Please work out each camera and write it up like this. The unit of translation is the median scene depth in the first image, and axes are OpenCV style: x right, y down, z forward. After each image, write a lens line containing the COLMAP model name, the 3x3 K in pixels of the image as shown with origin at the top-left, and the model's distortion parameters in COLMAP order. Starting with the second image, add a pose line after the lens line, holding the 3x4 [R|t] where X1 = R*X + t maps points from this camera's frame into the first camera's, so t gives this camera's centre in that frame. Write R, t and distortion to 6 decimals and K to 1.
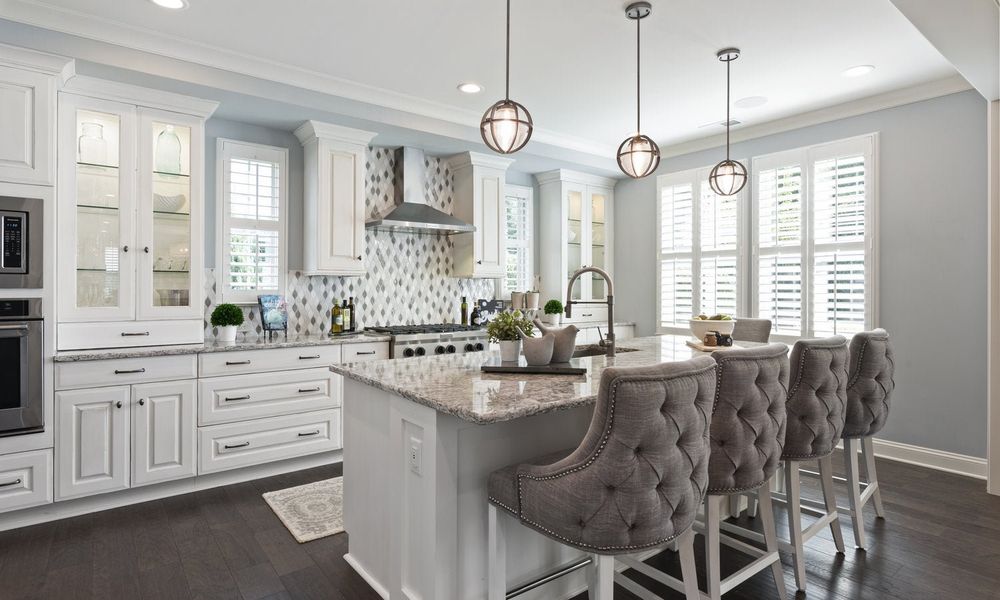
lens RADIAL K [[530.3, 0, 501.3], [0, 530.3, 293.1], [0, 0, 1]] dist [-0.001832, -0.000341]
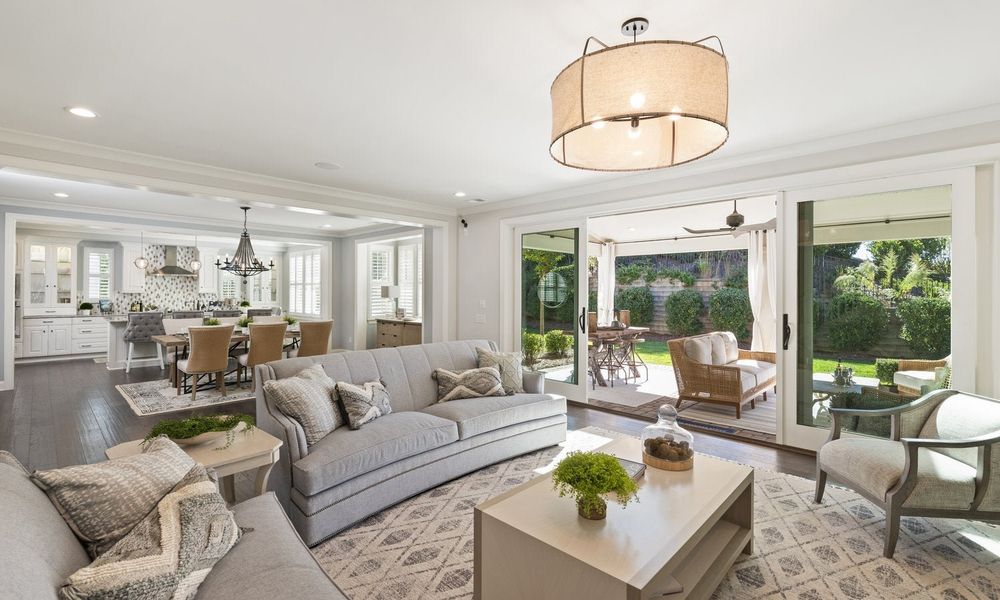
lens RADIAL K [[443.3, 0, 500.0], [0, 443.3, 300.0], [0, 0, 1]] dist [0.000661, 0.000182]
pose [[0.988722, 0.002610, 0.149743, 1.192599], [-0.003767, 0.999965, 0.007442, -0.018347], [-0.149718, -0.007922, 0.988697, -1.546134]]
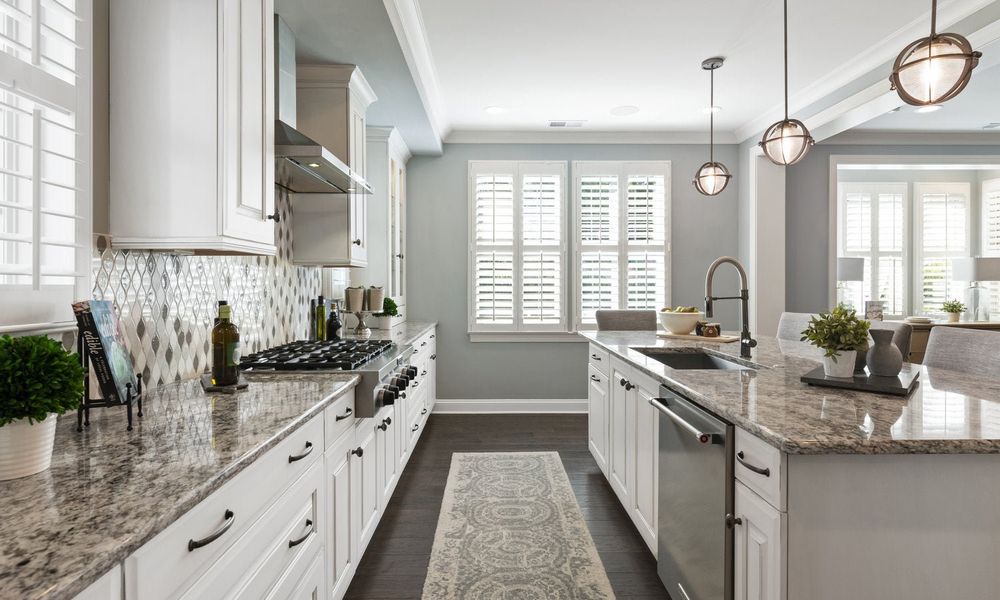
lens RADIAL K [[507.5, 0, 502.8], [0, 507.5, 282.1], [0, 0, 1]] dist [0.000744, 0.000095]
pose [[0.595878, 0.000662, 0.803074, -0.486849], [0.008439, 0.999939, -0.007086, -0.003661], [-0.803030, 0.010999, 0.595837, 0.551195]]
